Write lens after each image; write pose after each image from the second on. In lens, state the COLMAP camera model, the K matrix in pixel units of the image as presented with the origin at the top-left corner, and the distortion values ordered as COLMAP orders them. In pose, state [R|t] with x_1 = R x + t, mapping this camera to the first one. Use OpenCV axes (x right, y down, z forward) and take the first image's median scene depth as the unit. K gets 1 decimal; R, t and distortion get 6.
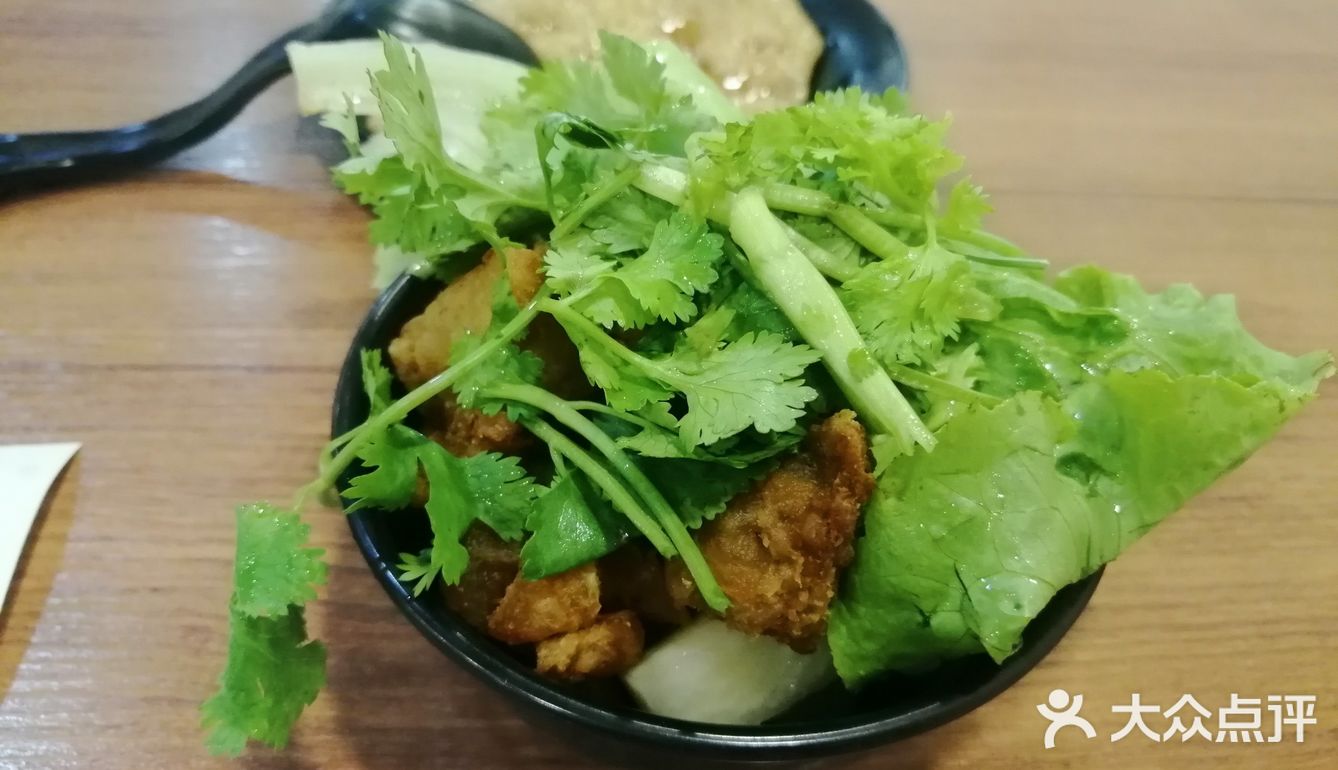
lens RADIAL K [[1036.2, 0, 667.1], [0, 1036.2, 380.8], [0, 0, 1]] dist [0.094966, -0.100529]
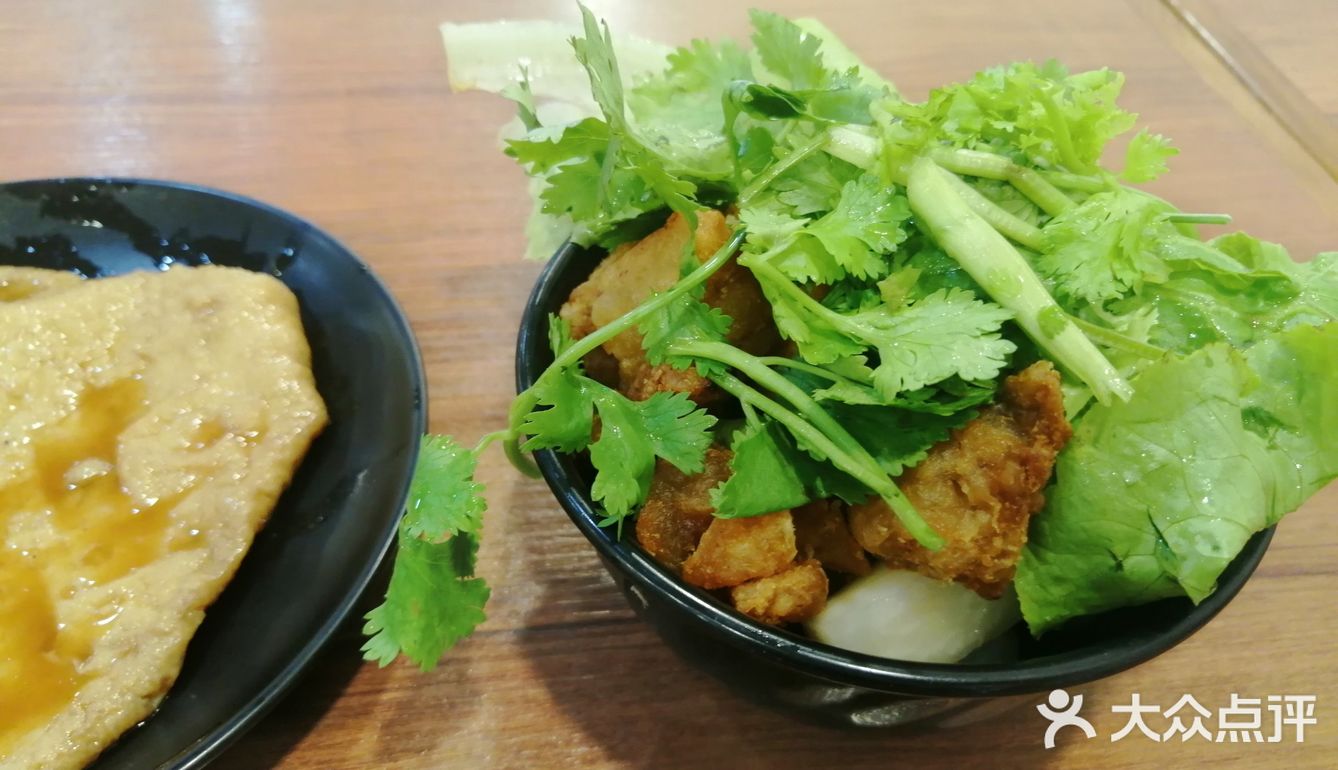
lens RADIAL K [[1036.2, 0, 667.1], [0, 1036.2, 380.8], [0, 0, 1]] dist [0.094966, -0.100529]
pose [[0.999908, 0.004533, 0.012796, -0.206336], [-0.004358, 0.999897, -0.013685, 0.060649], [-0.012857, 0.013628, 0.999824, -0.038195]]
